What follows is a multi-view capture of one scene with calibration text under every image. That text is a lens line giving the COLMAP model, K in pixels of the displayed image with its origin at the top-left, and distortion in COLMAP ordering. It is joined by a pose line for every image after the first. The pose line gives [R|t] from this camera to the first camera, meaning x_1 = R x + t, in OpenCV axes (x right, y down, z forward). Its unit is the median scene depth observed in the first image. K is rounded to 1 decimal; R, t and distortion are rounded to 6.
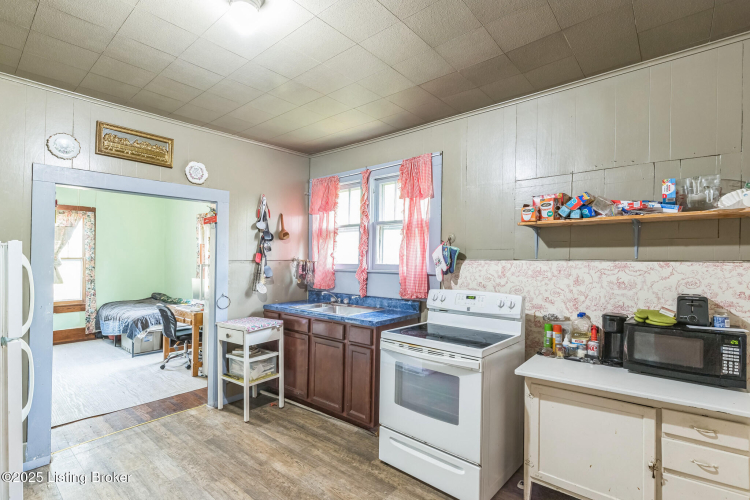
lens RADIAL K [[361.5, 0, 359.9], [0, 361.5, 250.7], [0, 0, 1]] dist [0.024673, 0.000266]
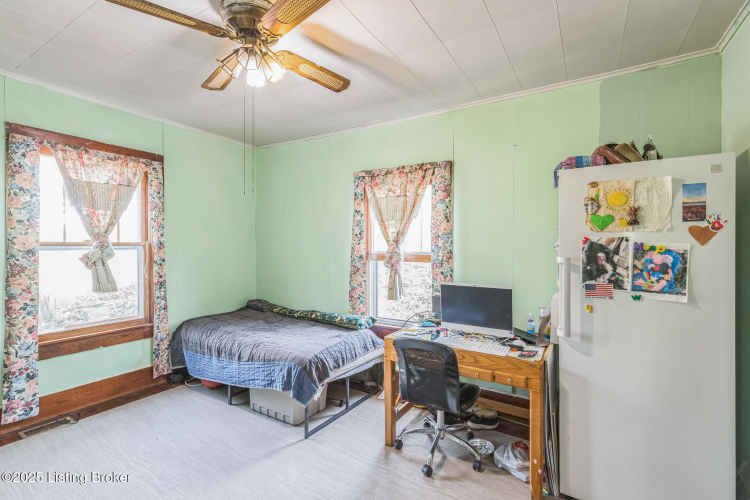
lens RADIAL K [[340.2, 0, 372.7], [0, 340.2, 246.2], [0, 0, 1]] dist [-0.001838, -0.000632]
pose [[0.984356, 0.006094, 0.176086, -0.523008], [-0.009564, 0.999776, 0.018861, 0.011674], [-0.175932, -0.020249, 0.984194, 0.443341]]
